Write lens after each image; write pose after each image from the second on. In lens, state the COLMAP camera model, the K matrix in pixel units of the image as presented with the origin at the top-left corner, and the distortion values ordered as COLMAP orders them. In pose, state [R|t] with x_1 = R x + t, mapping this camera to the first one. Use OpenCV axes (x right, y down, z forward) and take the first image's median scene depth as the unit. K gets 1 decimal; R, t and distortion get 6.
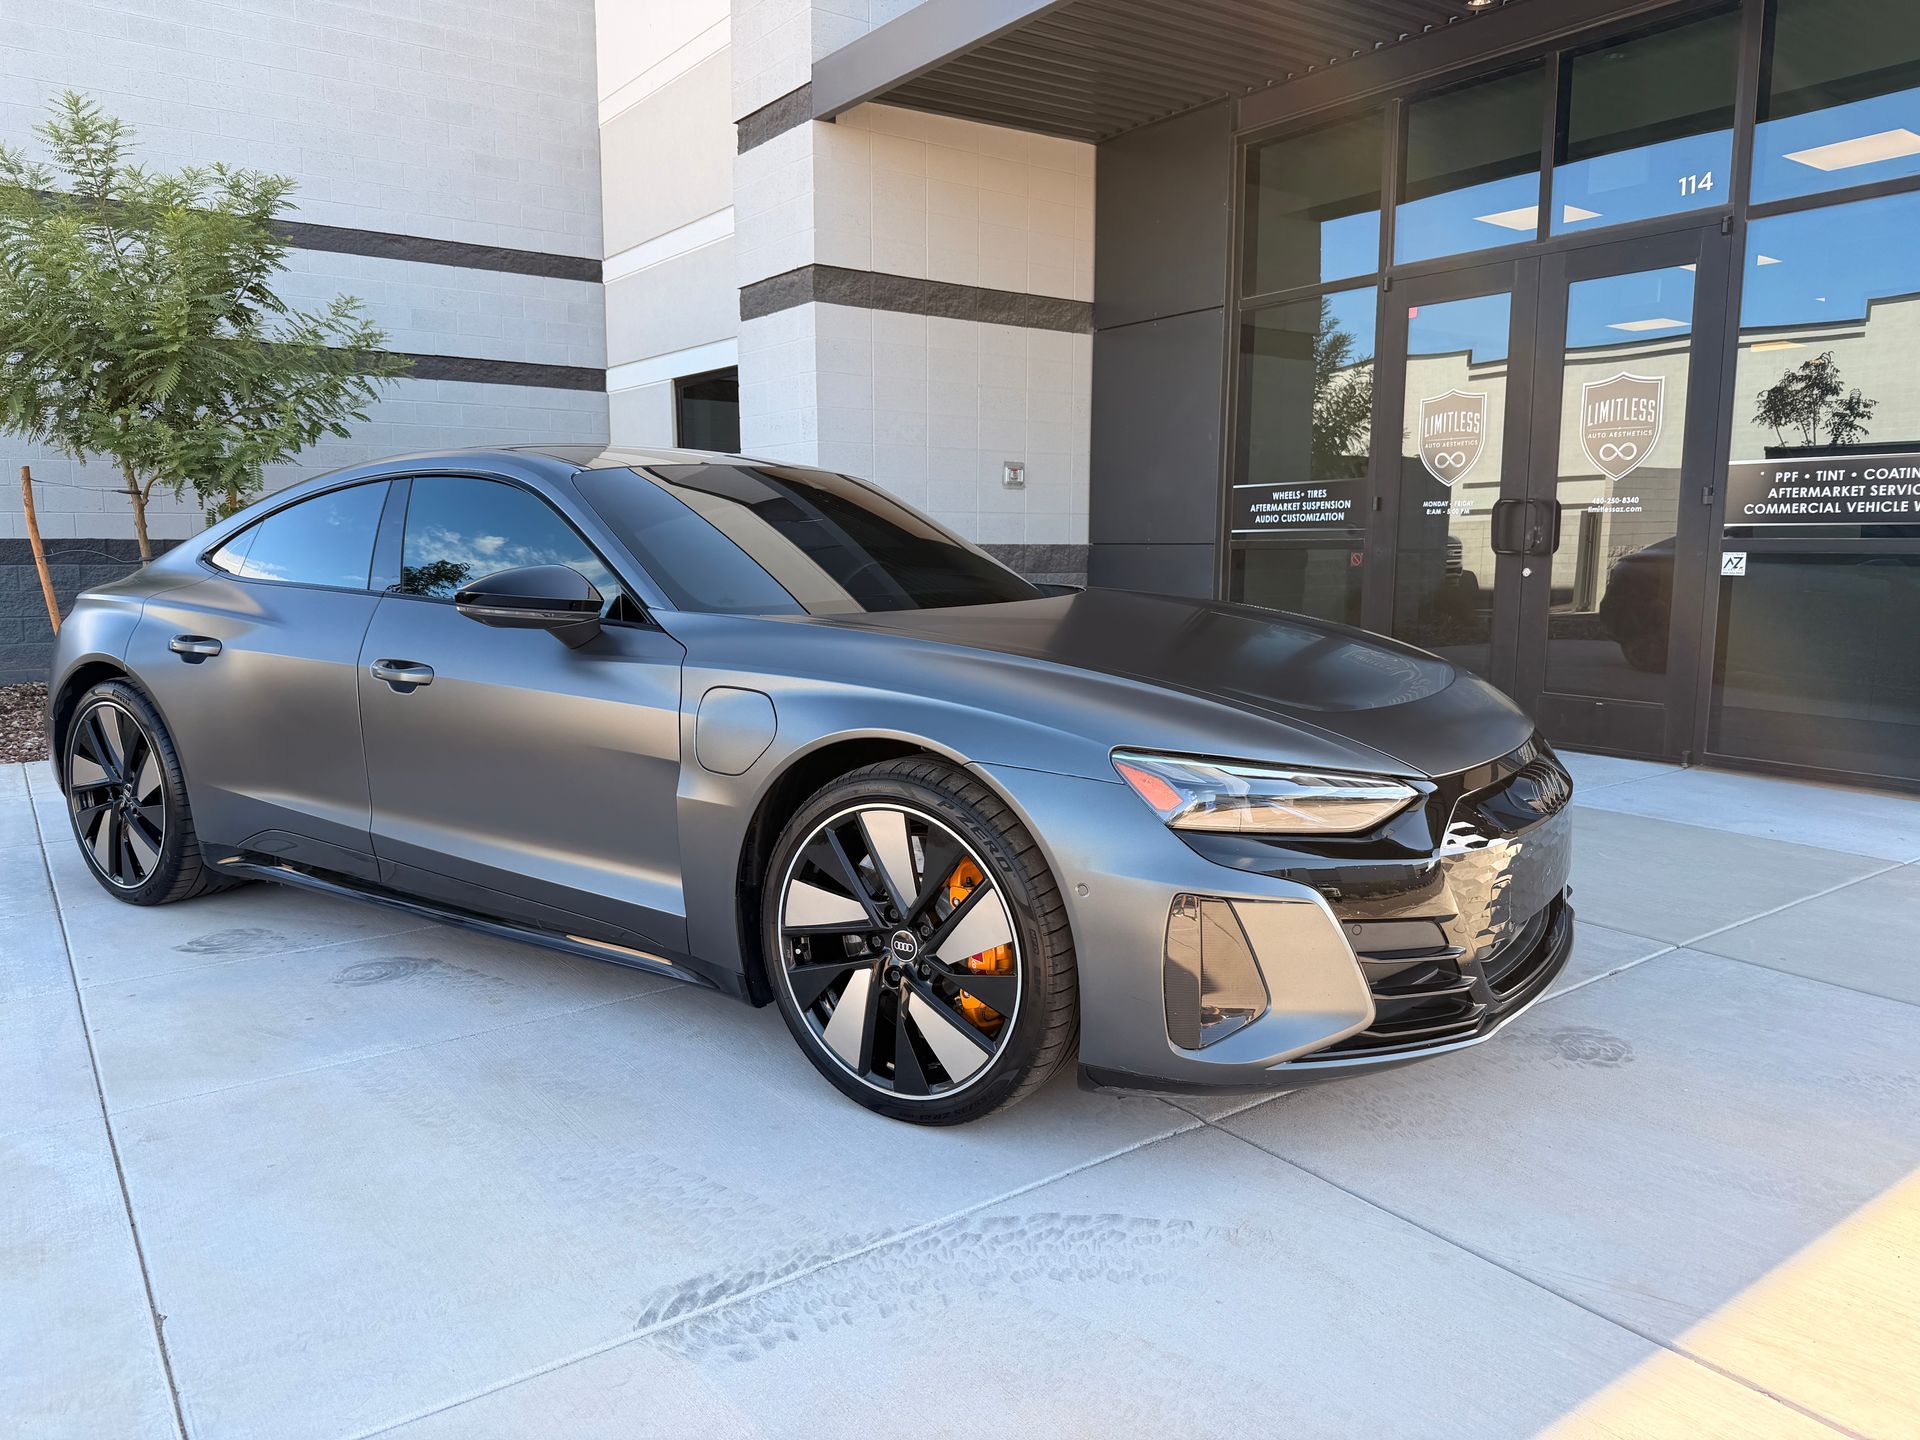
lens RADIAL K [[1355.4, 0, 958.6], [0, 1355.4, 736.3], [0, 0, 1]] dist [0.005105, -0.013085]
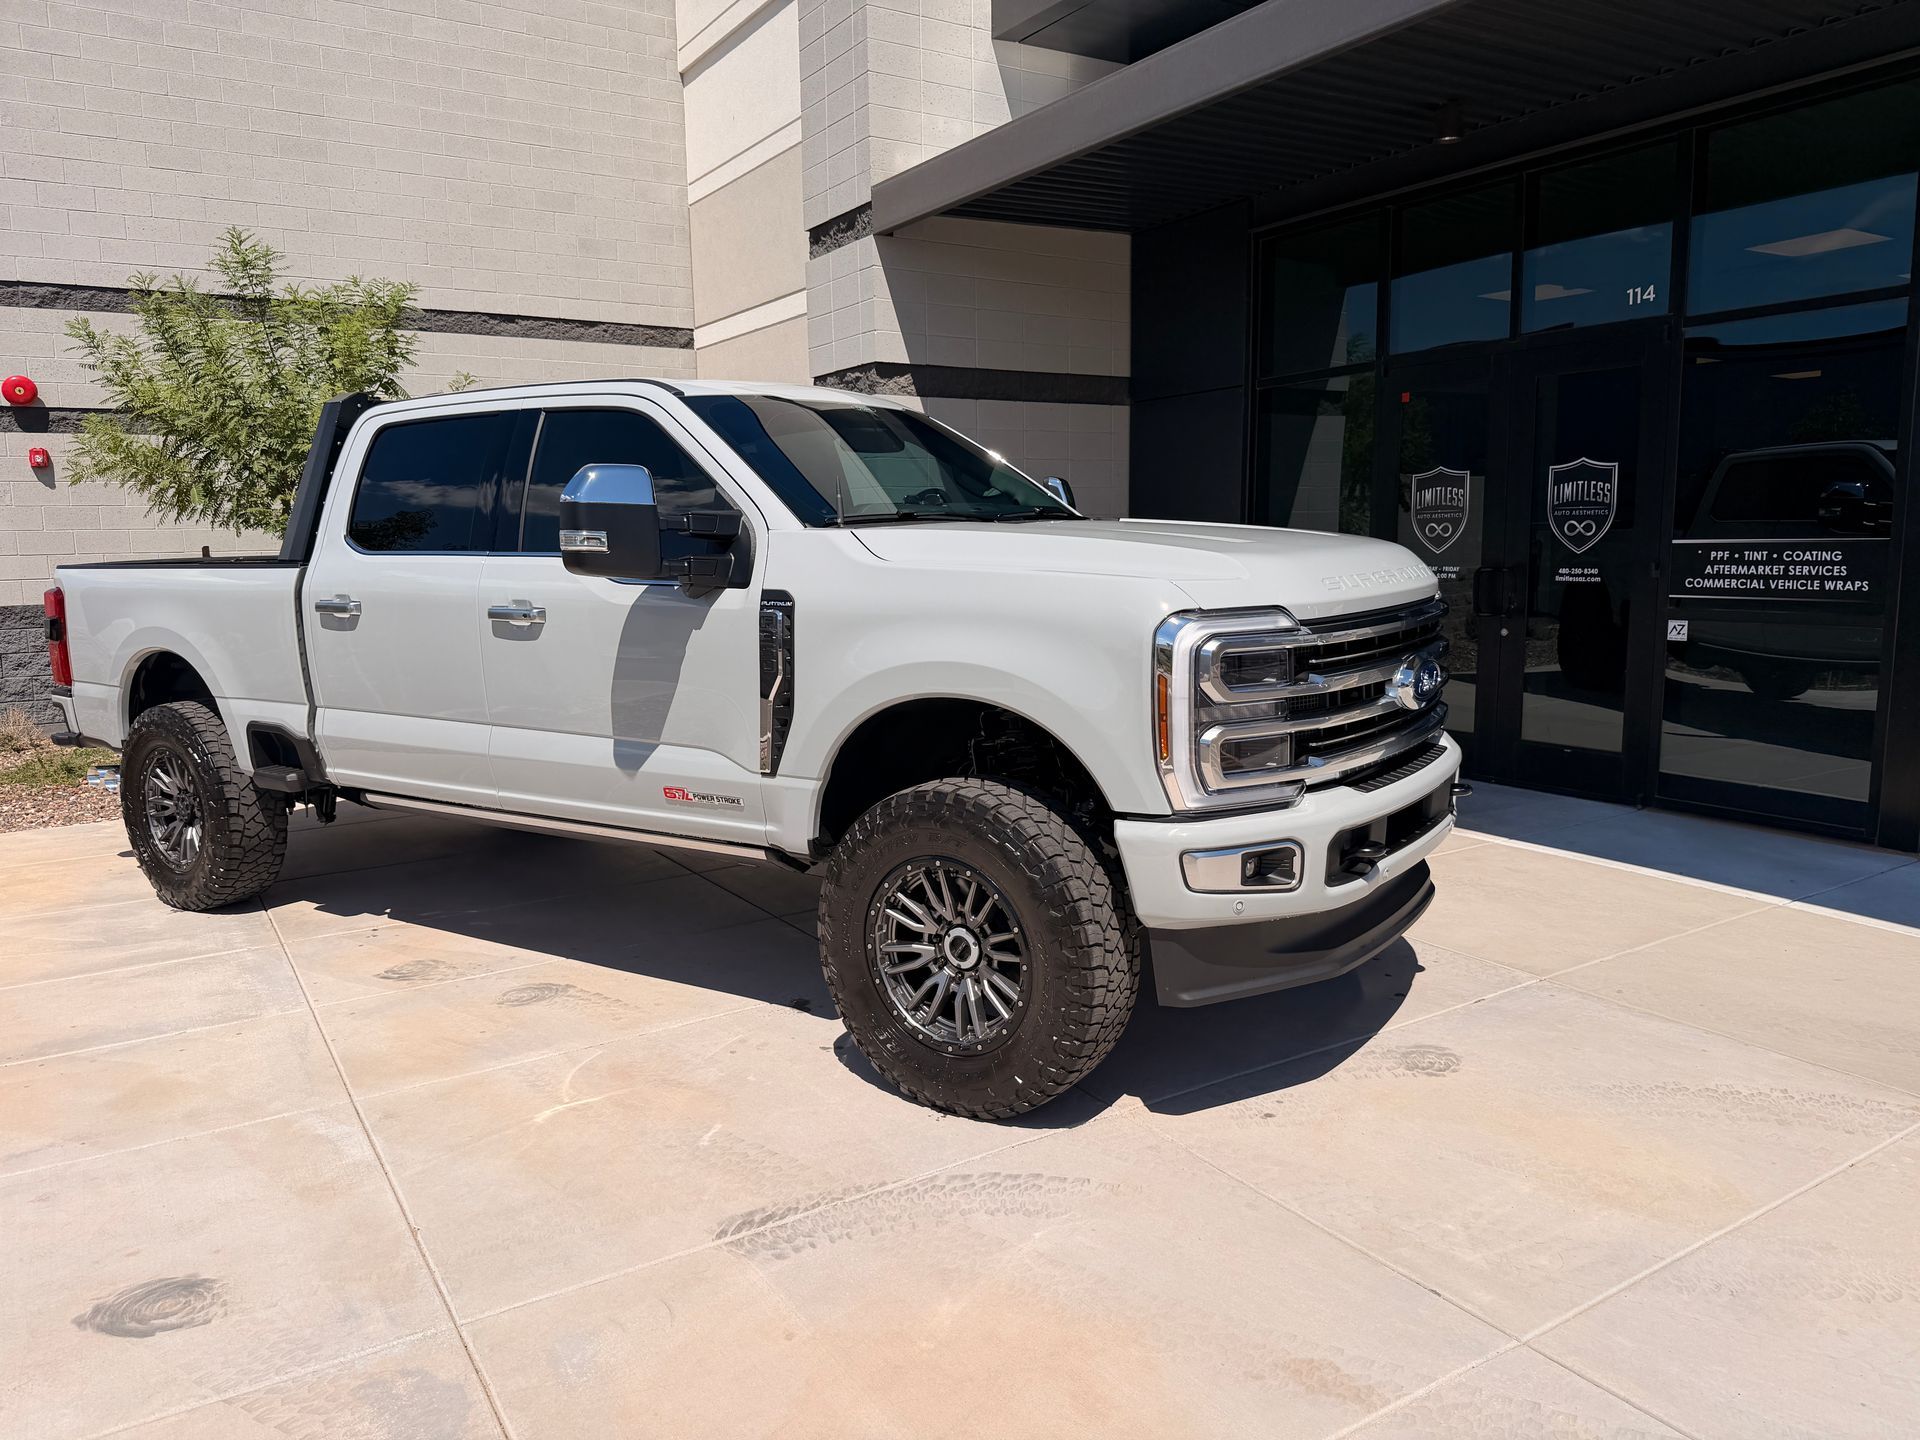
lens RADIAL K [[1358.5, 0, 960.9], [0, 1358.5, 738.7], [0, 0, 1]] dist [0.038382, -0.062977]
pose [[0.997679, -0.007910, -0.067628, 0.042389], [0.008290, 0.999951, 0.005348, -0.039461], [0.067583, -0.005896, 0.997696, -0.147536]]
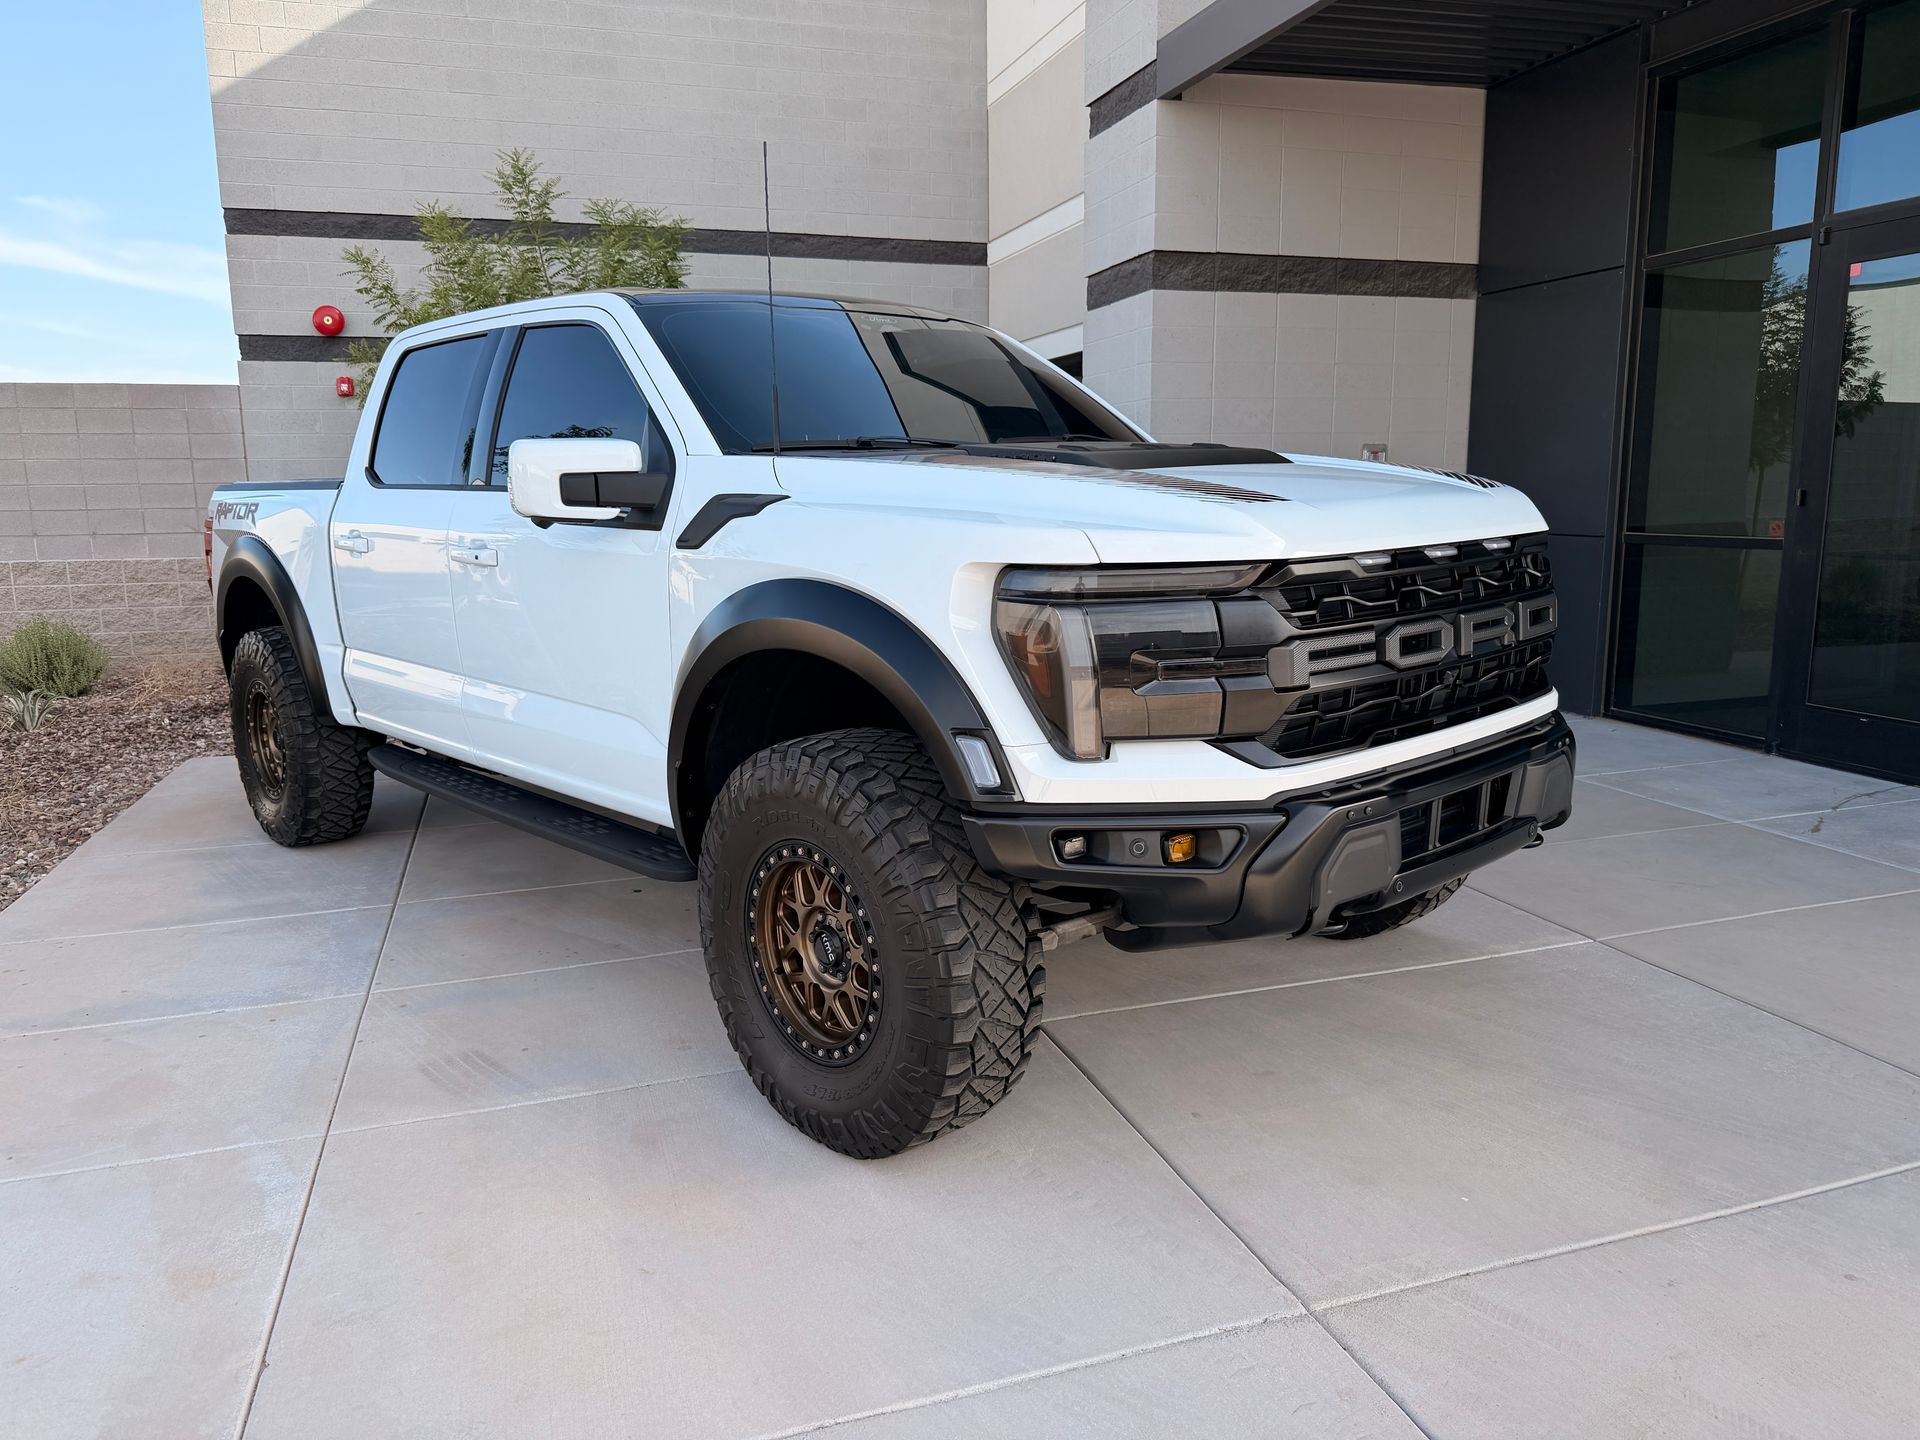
lens RADIAL K [[1373.0, 0, 960.0], [0, 1373.0, 720.0], [0, 0, 1]] dist [-0.013125, -0.003743]
pose [[0.949501, 0.039804, -0.311230, 0.083304], [-0.030759, 0.998951, 0.033920, -0.046861], [0.312253, -0.022633, 0.949729, 0.027968]]
